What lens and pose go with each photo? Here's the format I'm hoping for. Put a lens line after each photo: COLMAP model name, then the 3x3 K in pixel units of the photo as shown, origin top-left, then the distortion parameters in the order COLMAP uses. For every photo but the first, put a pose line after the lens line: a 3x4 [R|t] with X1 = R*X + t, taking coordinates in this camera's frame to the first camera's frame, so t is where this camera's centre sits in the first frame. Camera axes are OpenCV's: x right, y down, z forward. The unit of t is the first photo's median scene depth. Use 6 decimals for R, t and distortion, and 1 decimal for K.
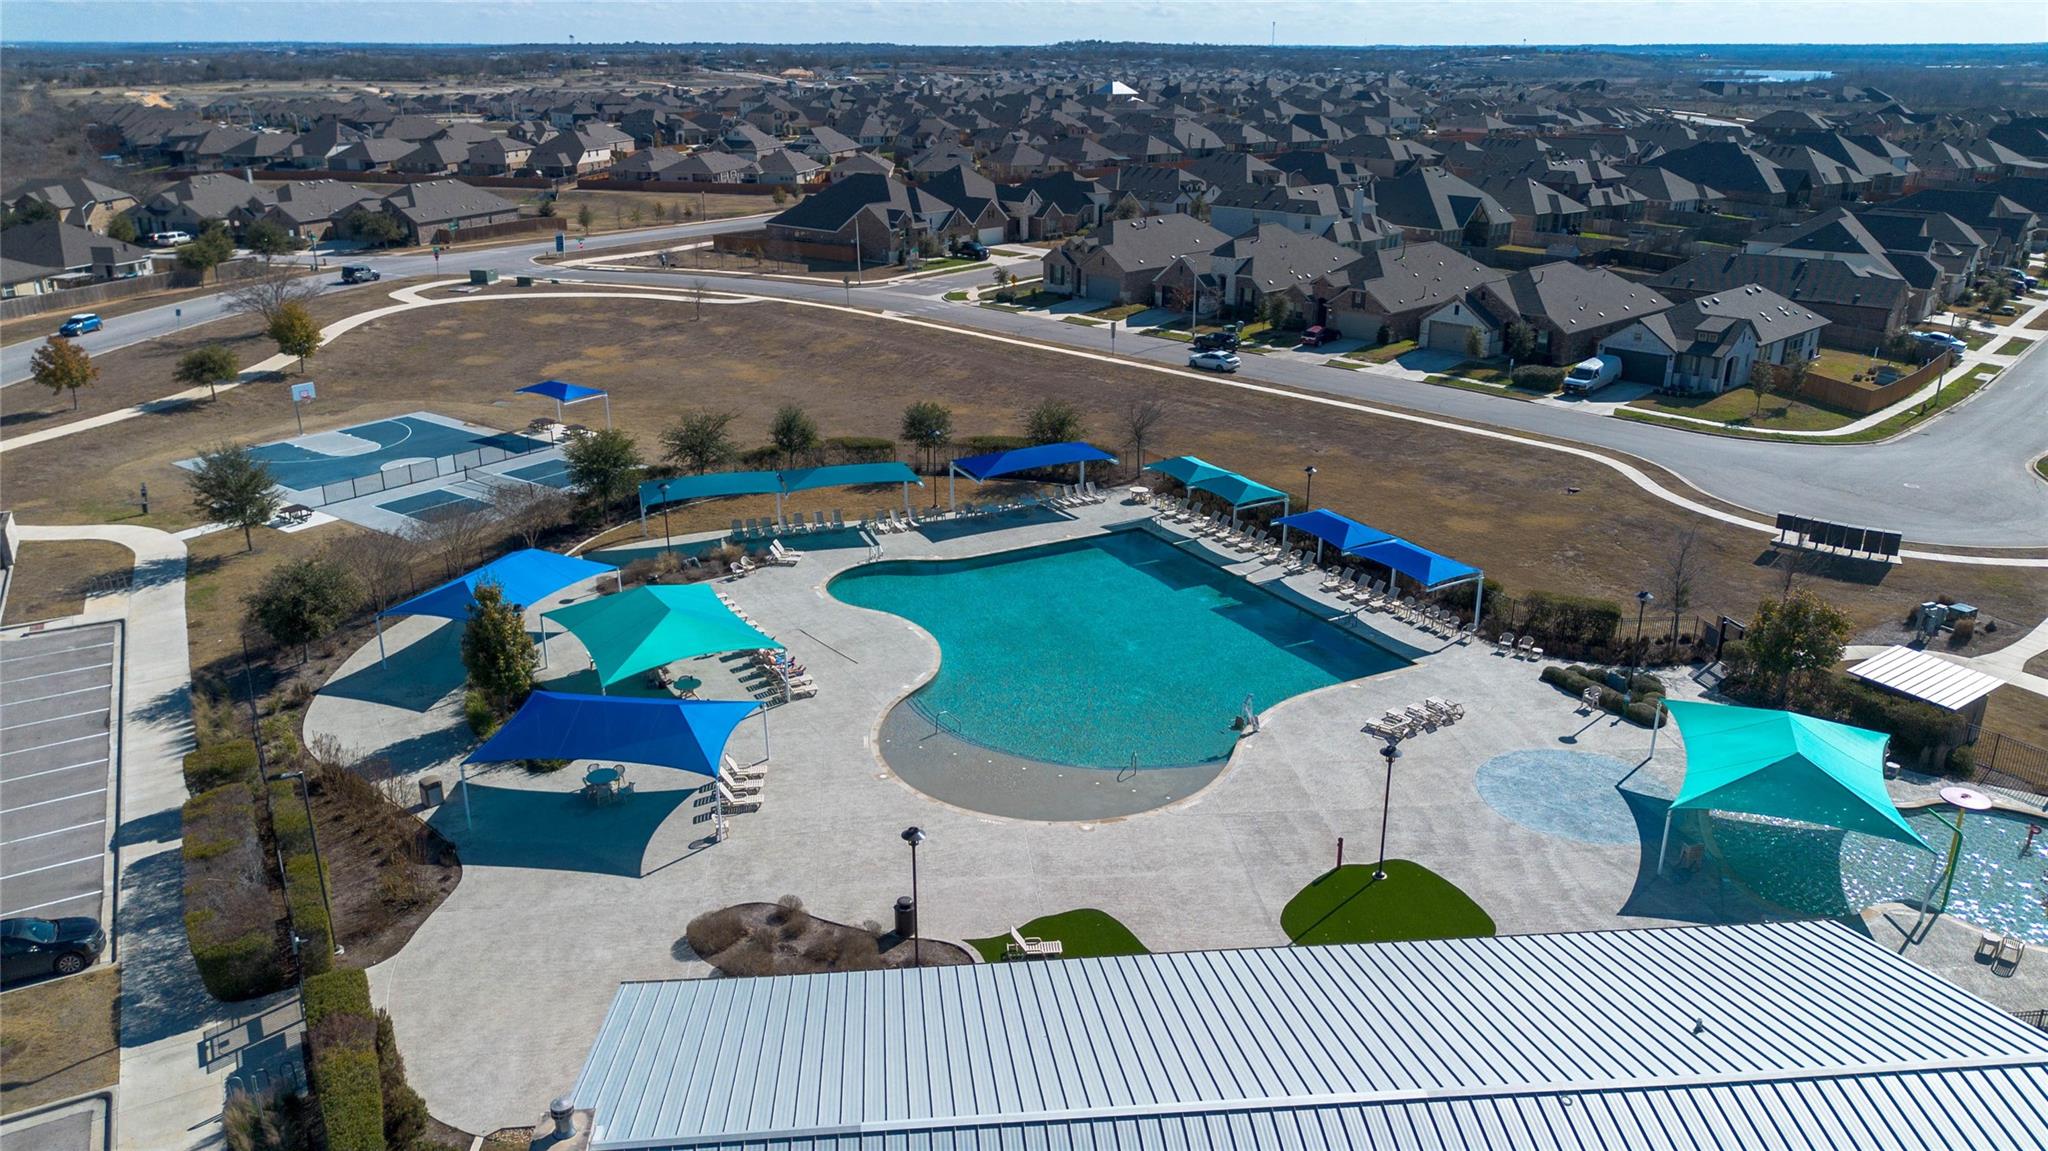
lens RADIAL K [[1439.8, 0, 1029.3], [0, 1439.8, 576.8], [0, 0, 1]] dist [0.087391, -0.104655]
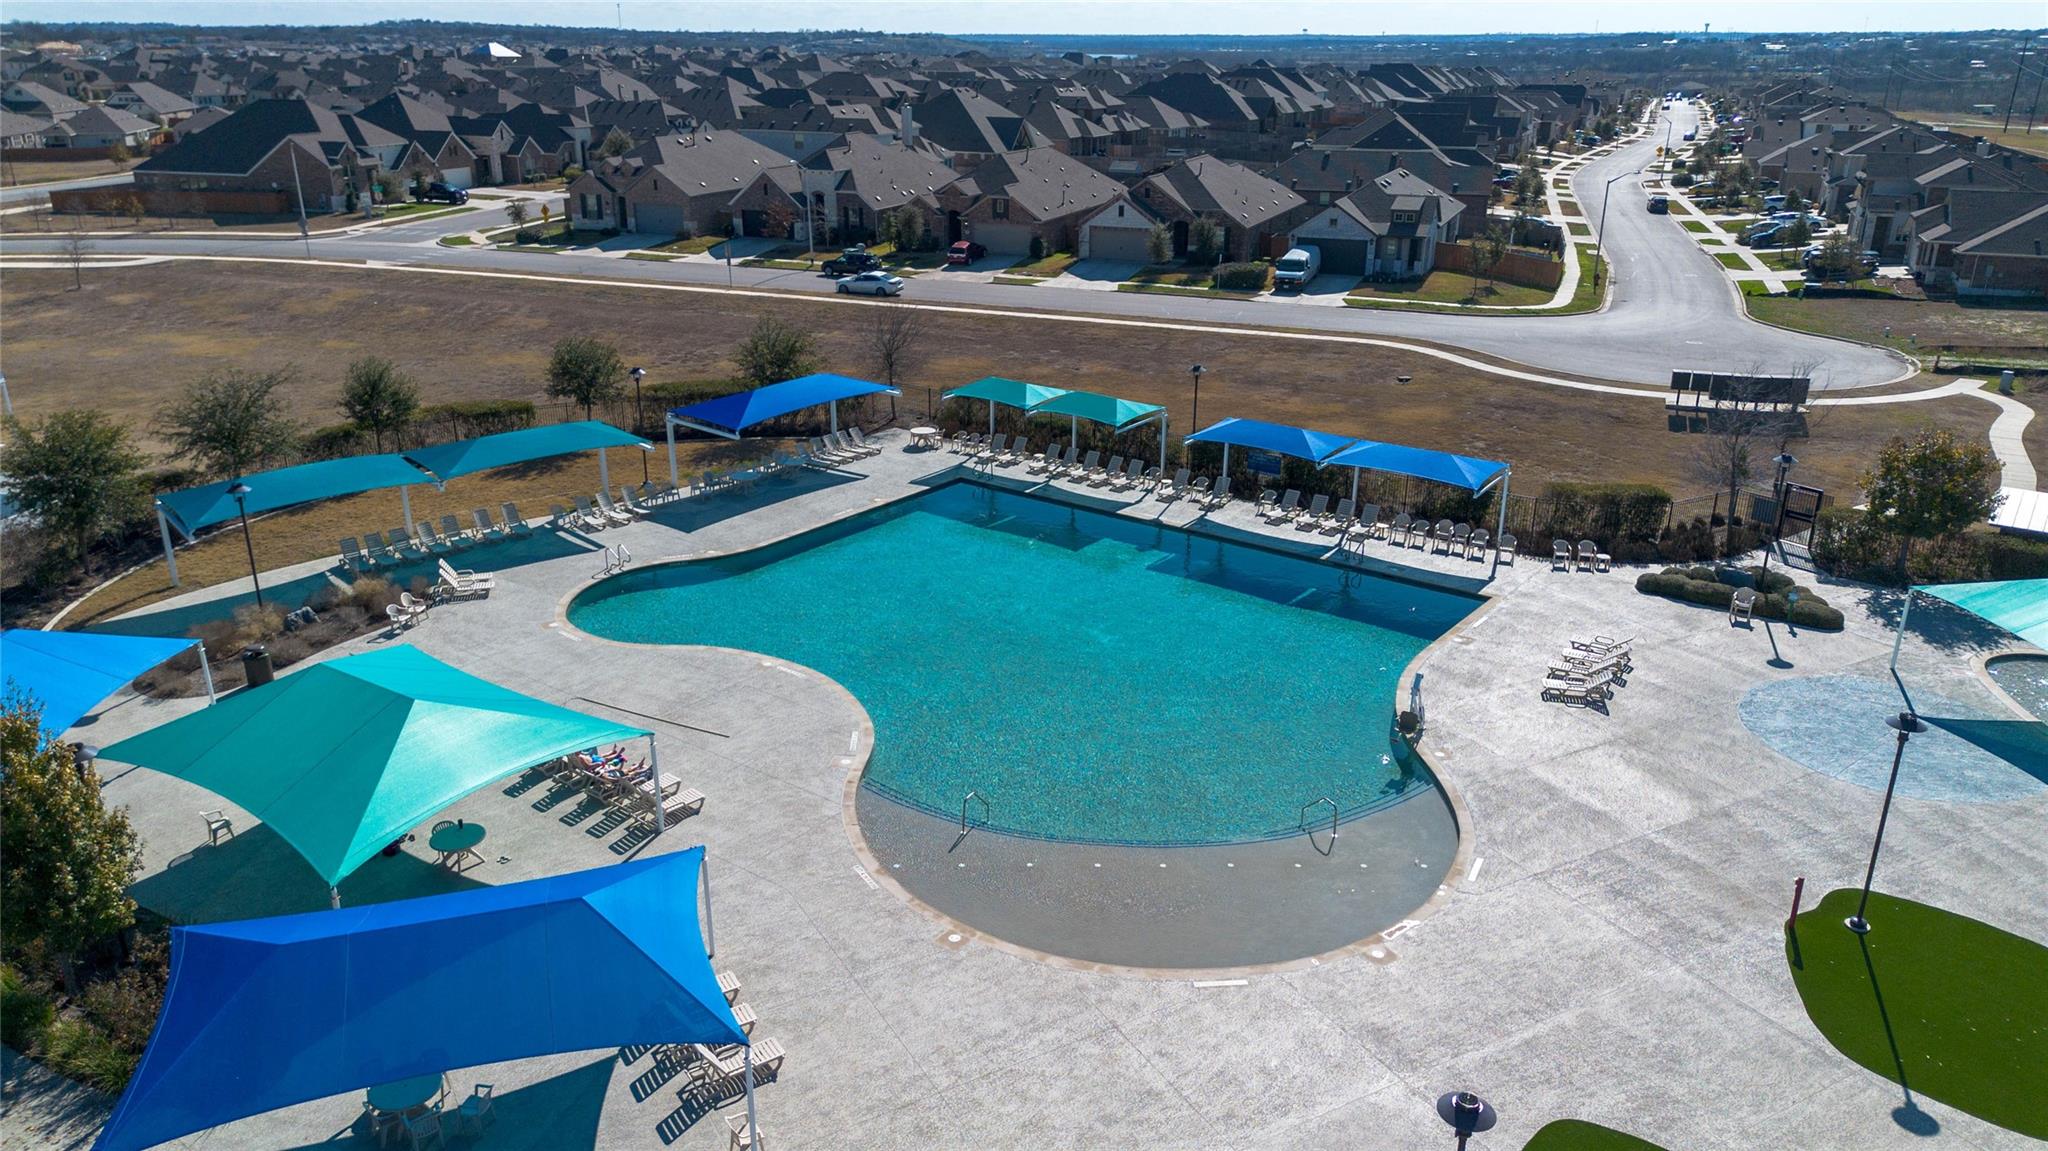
lens RADIAL K [[1439.8, 0, 1029.3], [0, 1439.8, 576.8], [0, 0, 1]] dist [0.087391, -0.104655]
pose [[0.915864, -0.140194, 0.376216, -0.117766], [0.136701, 0.989954, 0.036113, -0.004381], [-0.377499, 0.018355, 0.925828, 0.221910]]
